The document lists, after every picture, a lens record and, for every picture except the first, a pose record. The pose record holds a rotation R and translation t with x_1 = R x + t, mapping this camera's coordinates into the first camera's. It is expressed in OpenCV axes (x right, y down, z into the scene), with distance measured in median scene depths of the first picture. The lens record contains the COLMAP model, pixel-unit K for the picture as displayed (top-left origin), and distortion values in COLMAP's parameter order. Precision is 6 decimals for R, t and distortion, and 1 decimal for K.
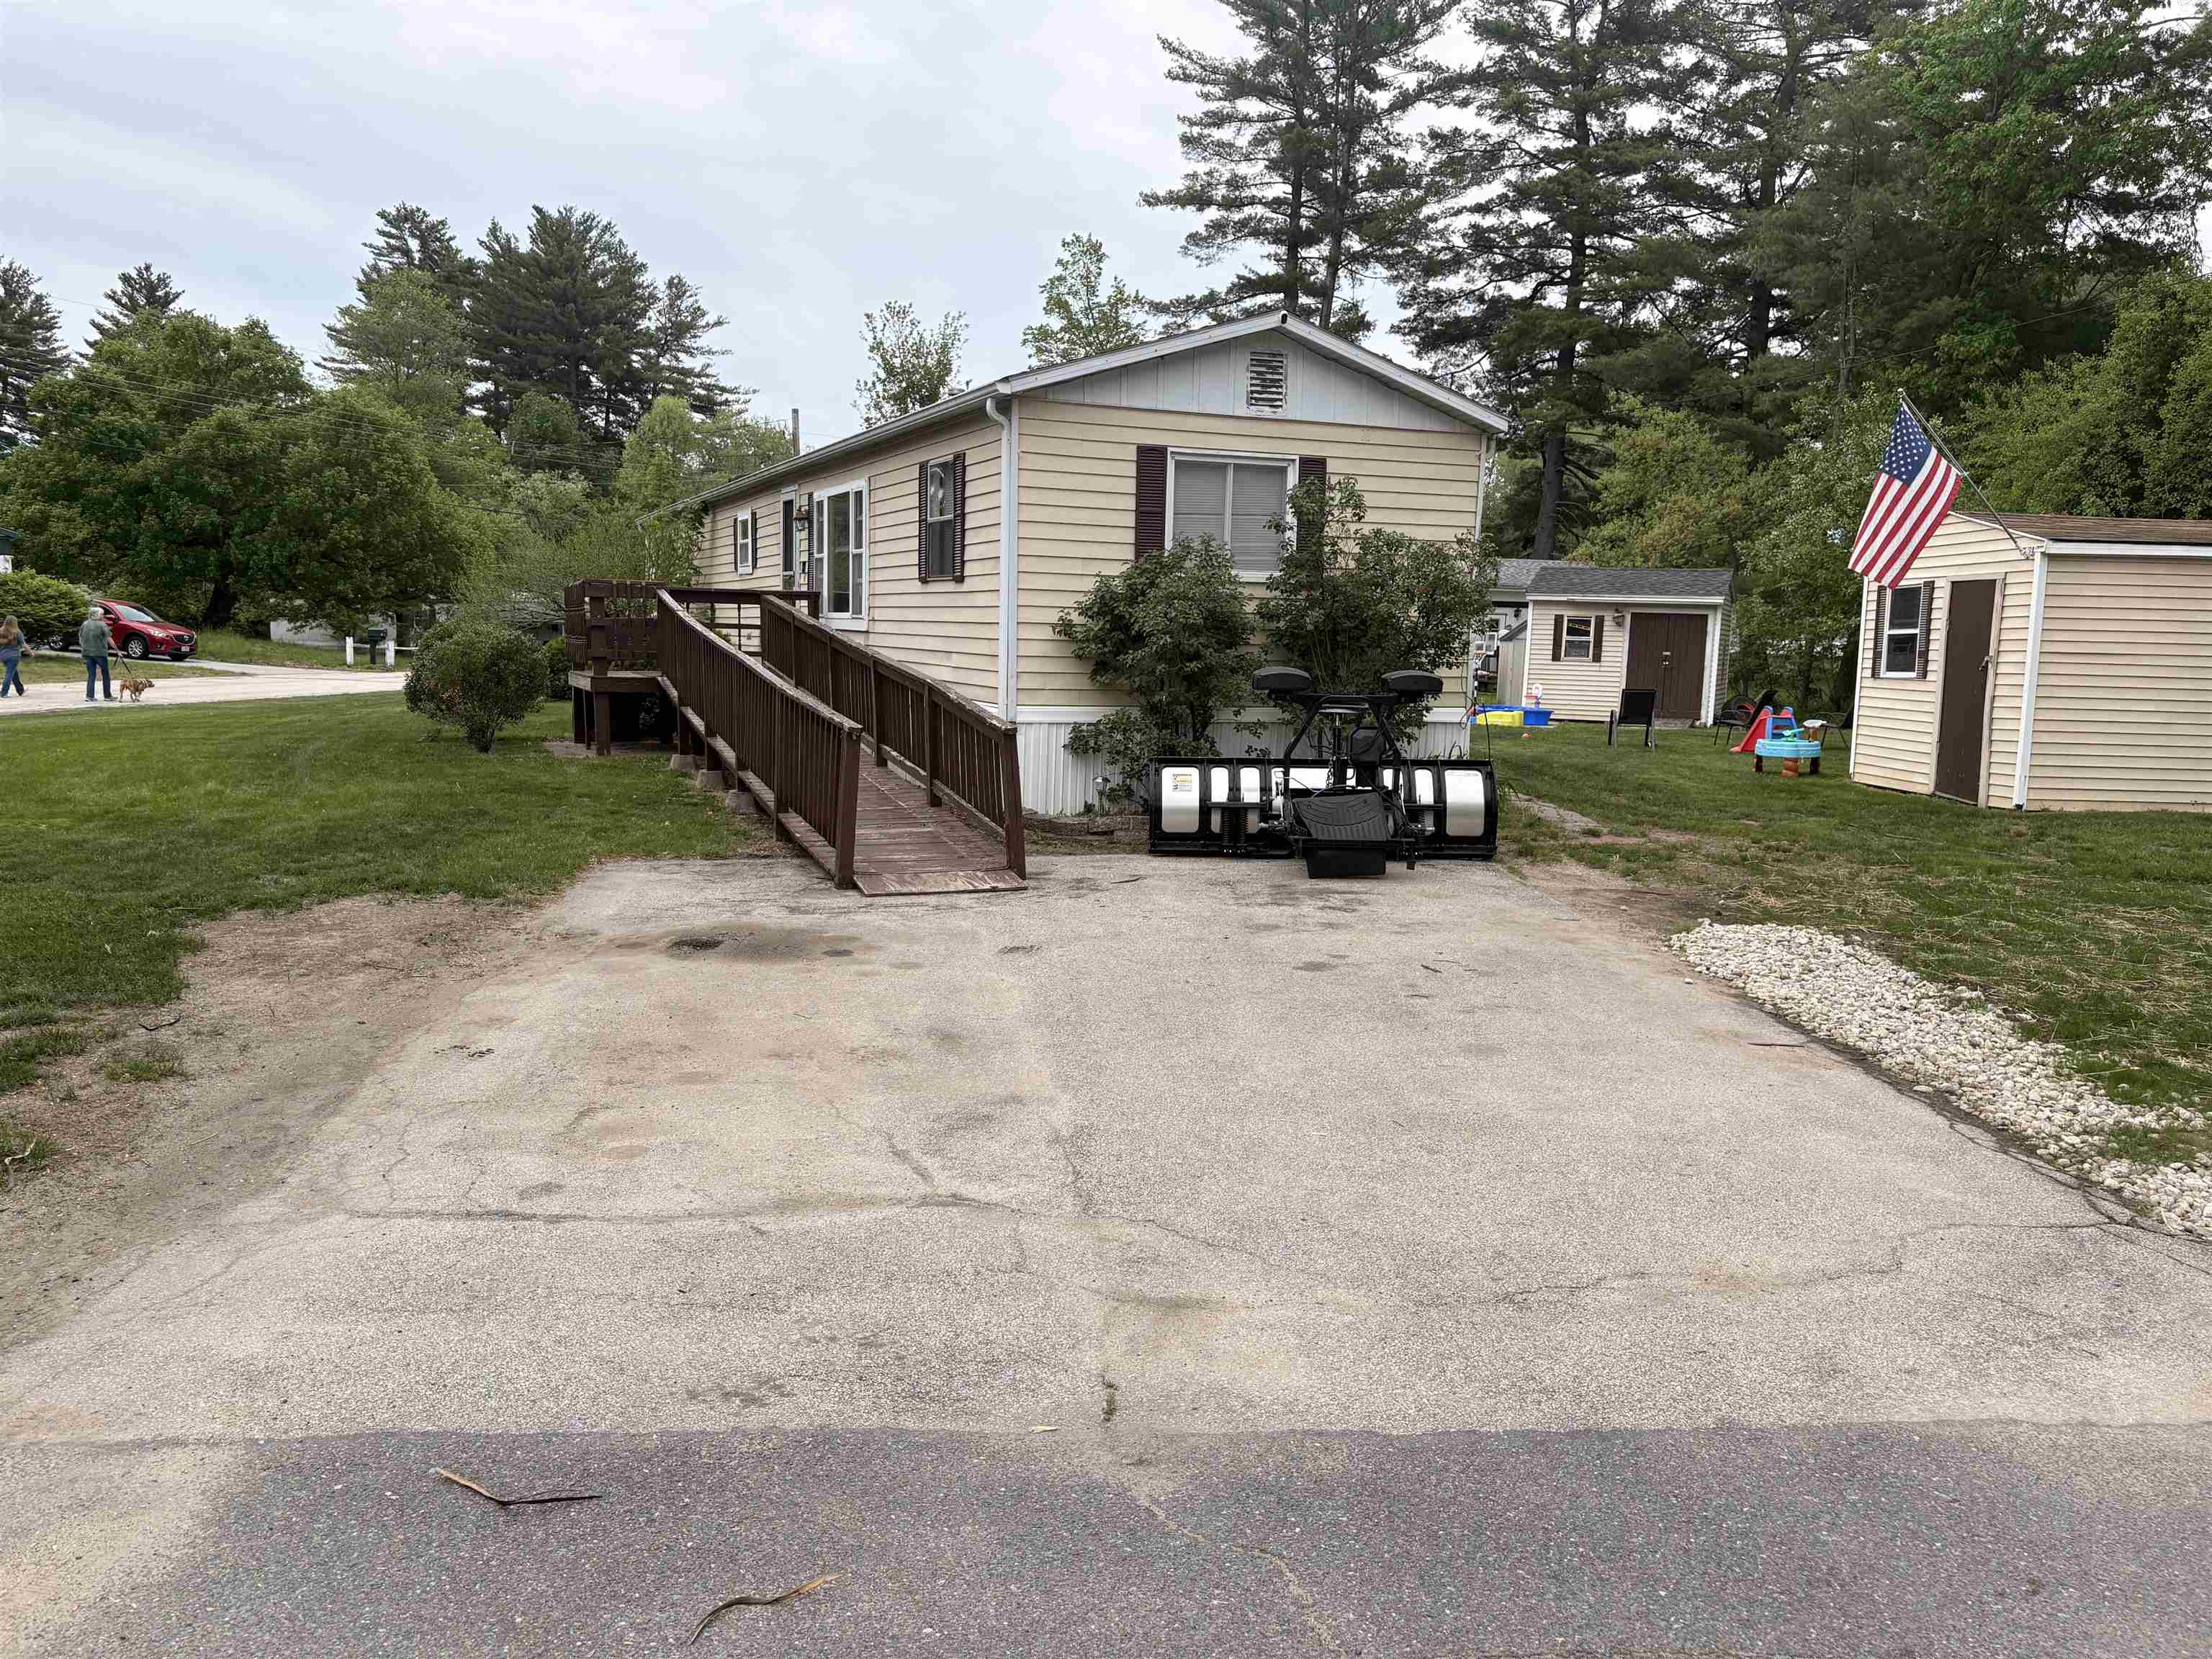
lens RADIAL K [[1681.3, 0, 1105.2], [0, 1681.3, 828.4], [0, 0, 1]] dist [0.002995, -0.000488]
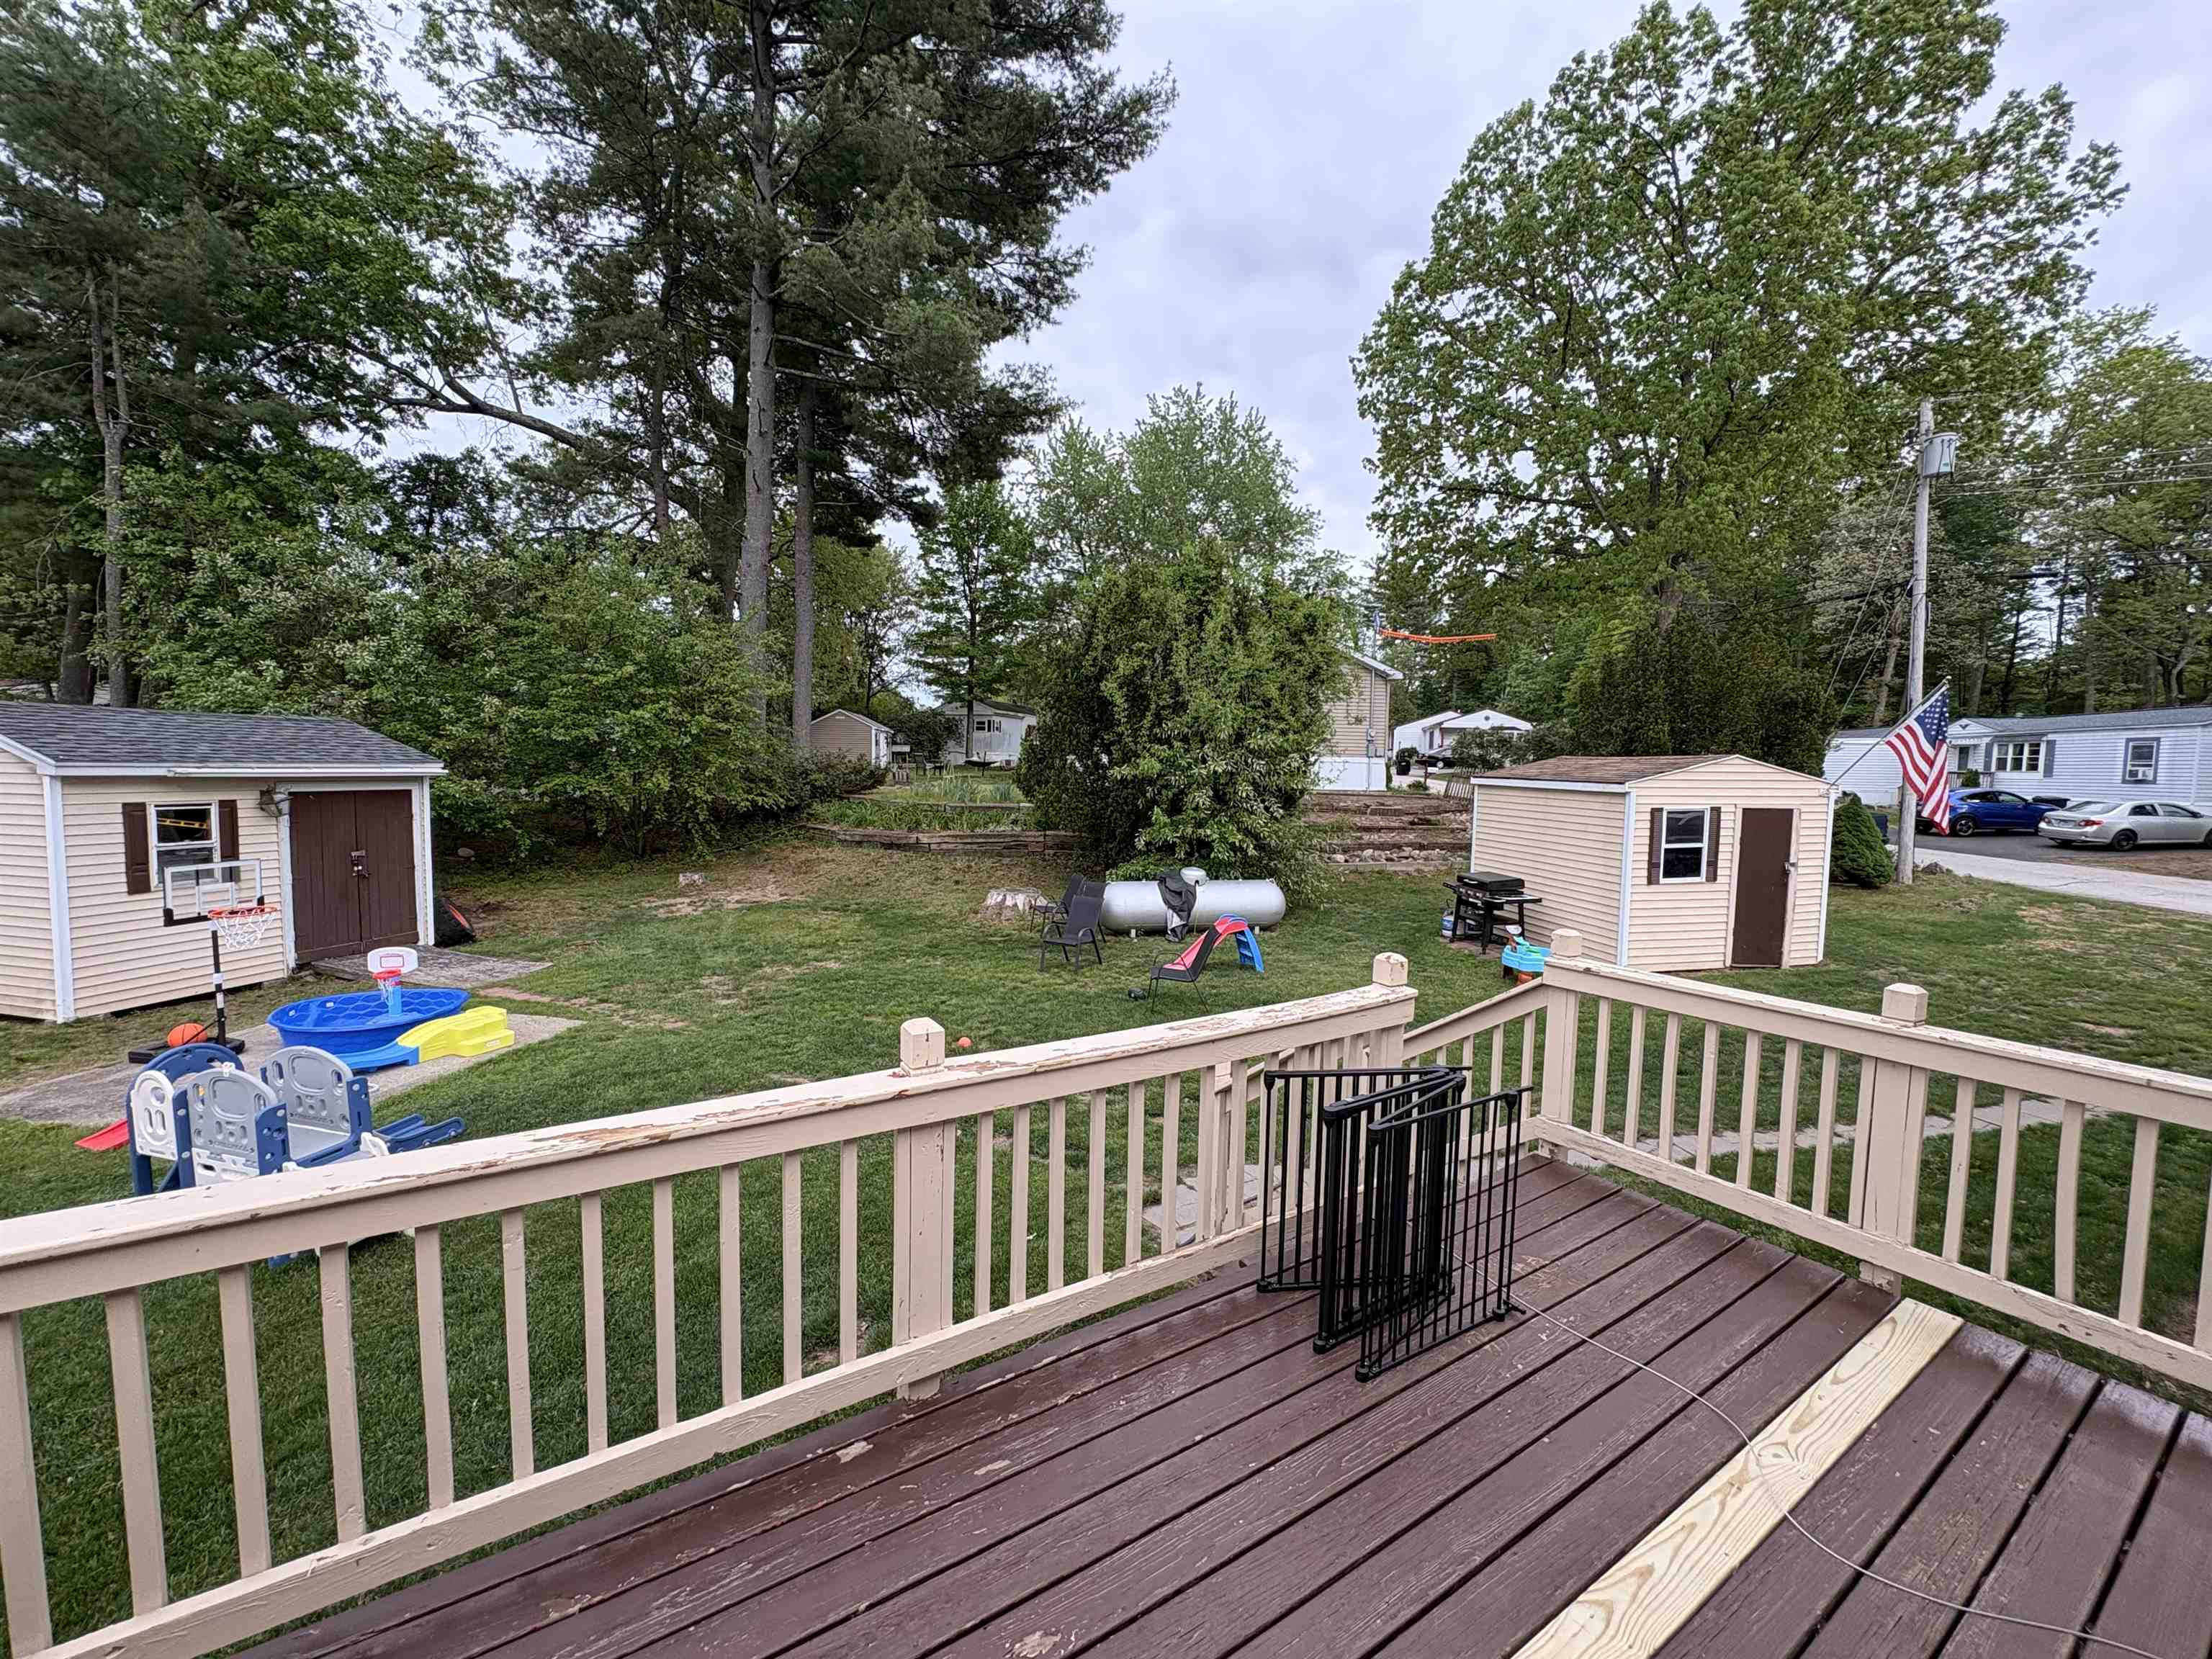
lens RADIAL K [[884.9, 0, 1097.1], [0, 884.9, 825.9], [0, 0, 1]] dist [-0.000461, 0.000000]
pose [[-0.197206, -0.100825, 0.975164, -0.044361], [0.092227, 0.988378, 0.120842, -0.126212], [-0.976014, 0.113767, -0.185615, 0.772860]]
